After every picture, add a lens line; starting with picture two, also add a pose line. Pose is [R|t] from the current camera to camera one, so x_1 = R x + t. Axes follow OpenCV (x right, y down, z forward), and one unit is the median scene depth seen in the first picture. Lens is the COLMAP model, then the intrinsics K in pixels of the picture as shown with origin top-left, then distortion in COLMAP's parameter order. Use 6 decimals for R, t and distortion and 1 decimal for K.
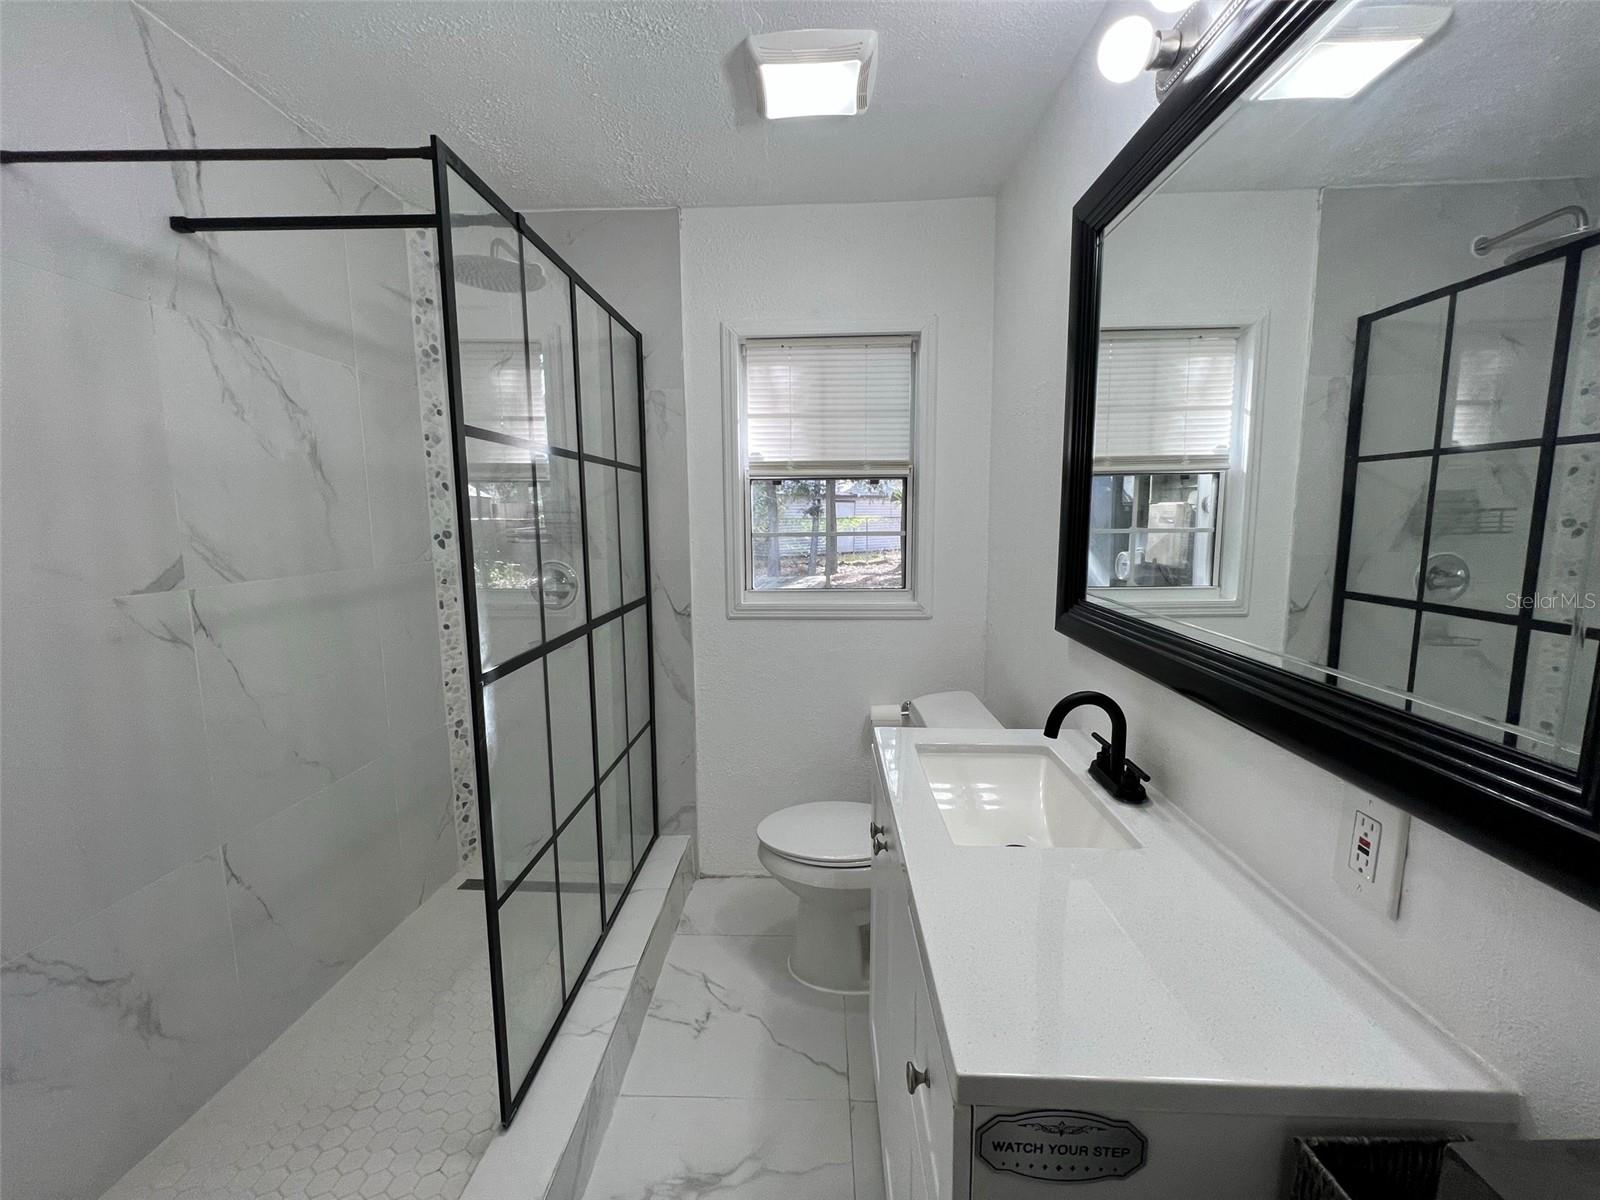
lens RADIAL K [[640.6, 0, 794.1], [0, 640.6, 598.6], [0, 0, 1]] dist [0.000450, 0.000262]
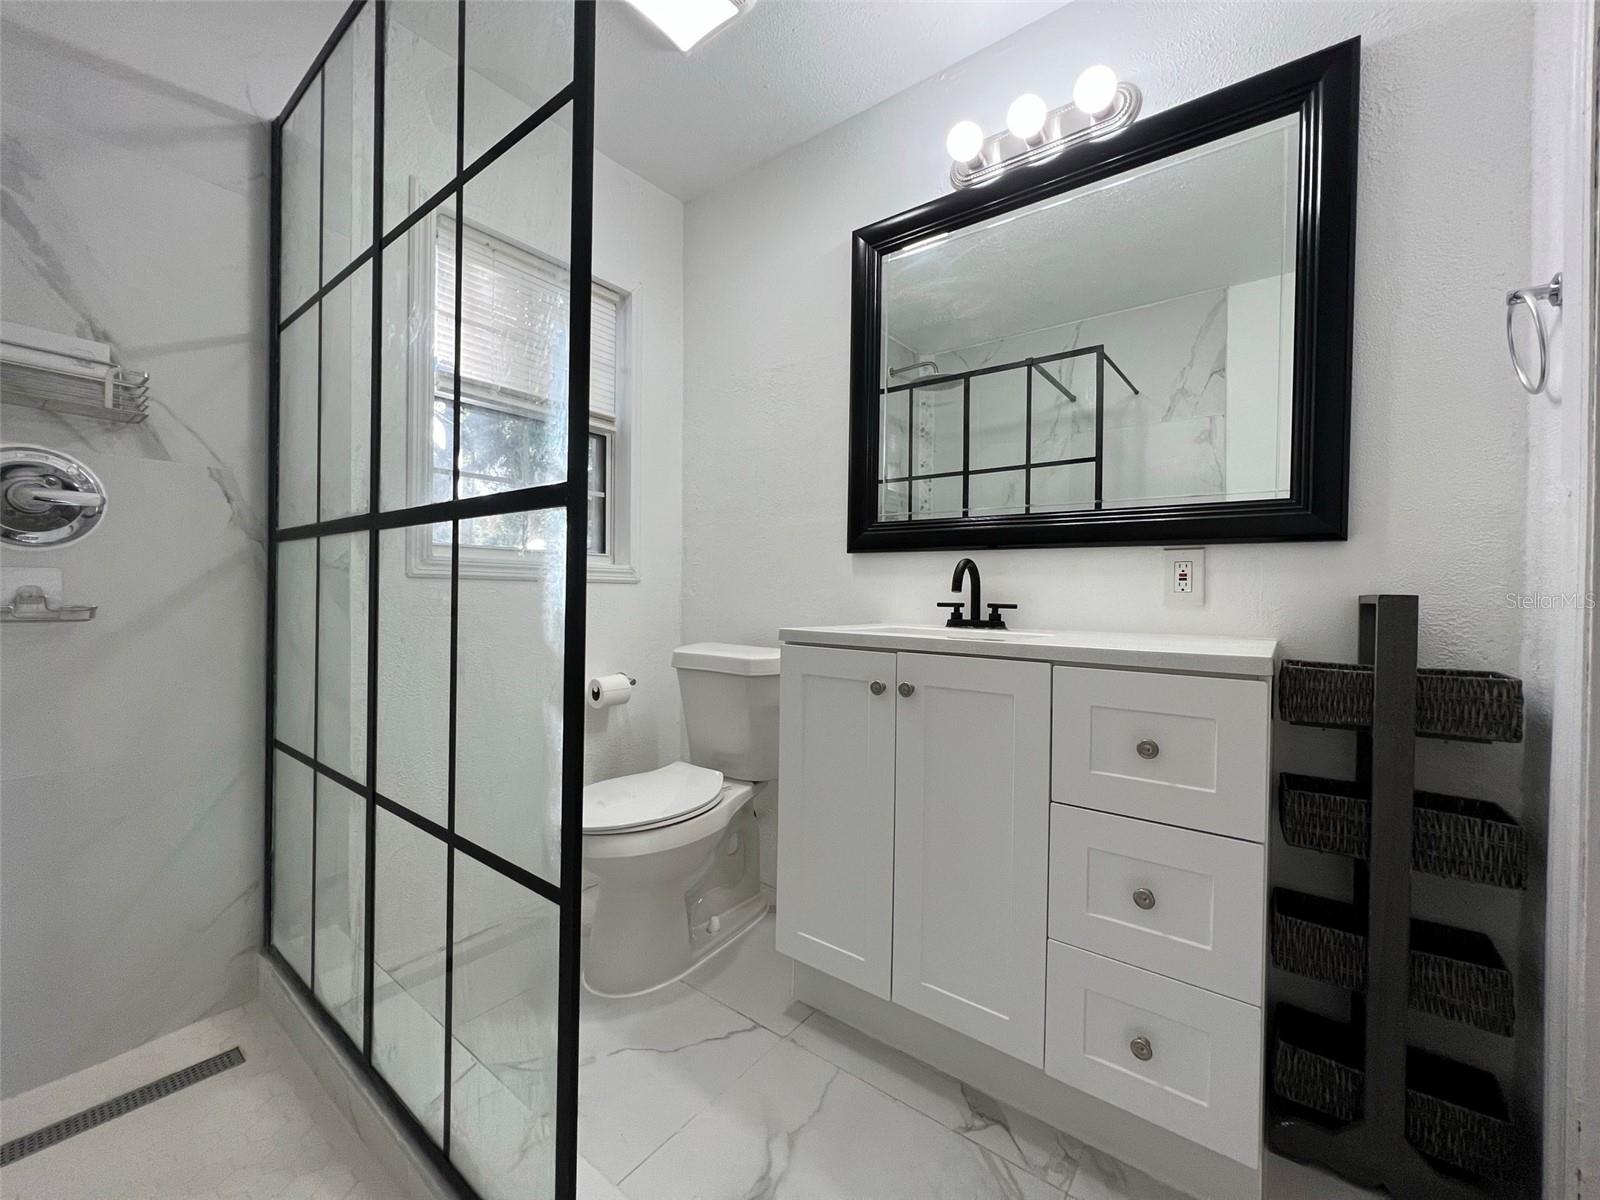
lens RADIAL K [[640.6, 0, 794.1], [0, 640.6, 598.6], [0, 0, 1]] dist [0.000450, 0.000262]
pose [[0.576526, 0.009226, 0.817027, -0.736241], [0.090603, 0.993048, -0.075146, 0.247742], [-0.812040, 0.117349, 0.571682, 0.424671]]
